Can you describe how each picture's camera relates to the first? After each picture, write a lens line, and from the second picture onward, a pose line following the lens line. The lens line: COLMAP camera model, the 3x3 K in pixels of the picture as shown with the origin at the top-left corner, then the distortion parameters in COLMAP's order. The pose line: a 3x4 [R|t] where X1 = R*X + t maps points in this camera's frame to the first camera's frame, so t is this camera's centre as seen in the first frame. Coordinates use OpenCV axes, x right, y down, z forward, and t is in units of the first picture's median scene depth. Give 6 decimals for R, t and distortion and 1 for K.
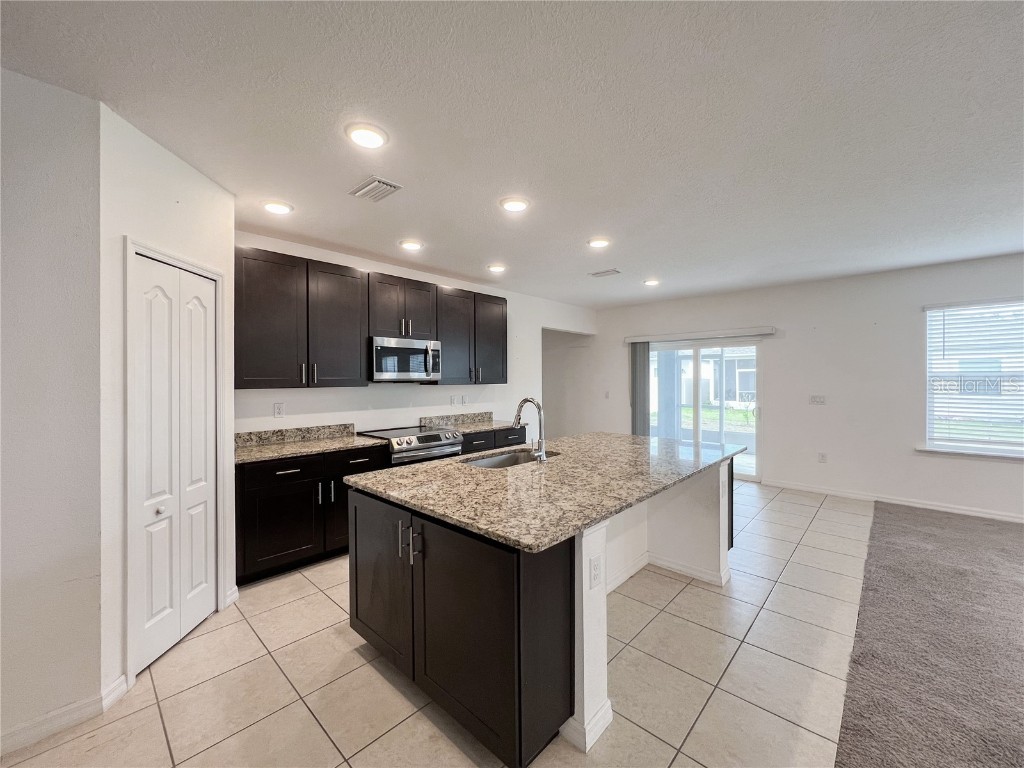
lens RADIAL K [[413.4, 0, 509.5], [0, 413.4, 378.9], [0, 0, 1]] dist [-0.000602, 0.000900]
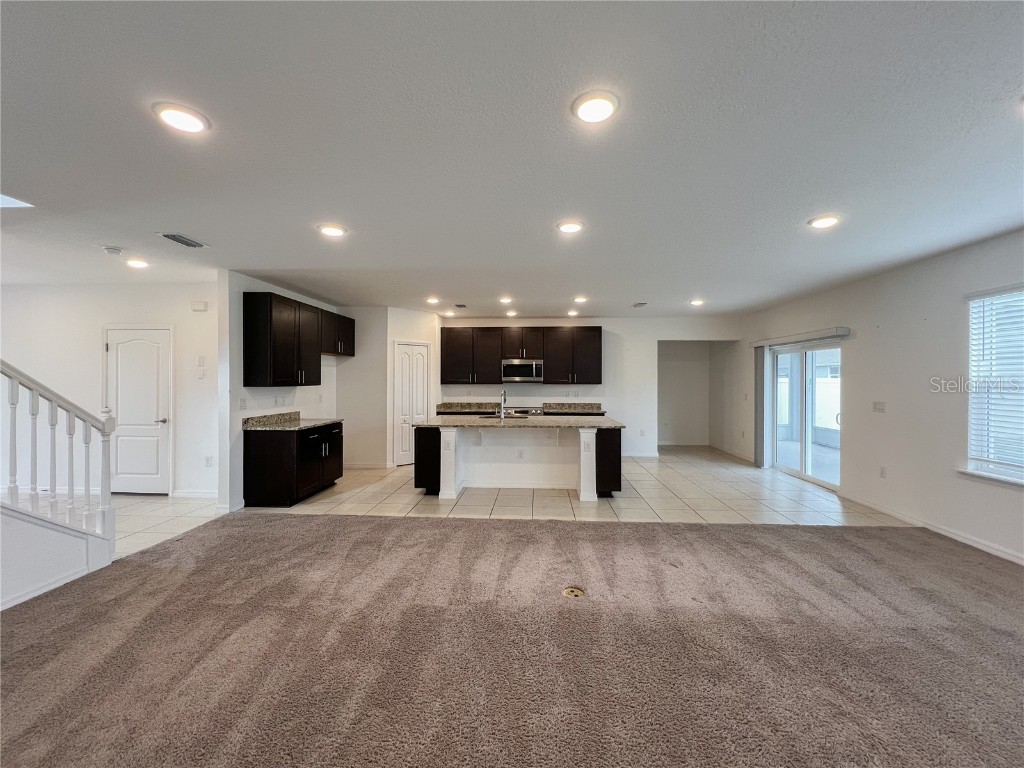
lens RADIAL K [[415.0, 0, 517.2], [0, 415.0, 380.1], [0, 0, 1]] dist [-0.003798, 0.001581]
pose [[0.639582, 0.004980, -0.768706, 1.223879], [-0.004663, 0.999986, 0.002598, -0.008251], [0.768708, 0.001923, 0.639596, -0.235259]]
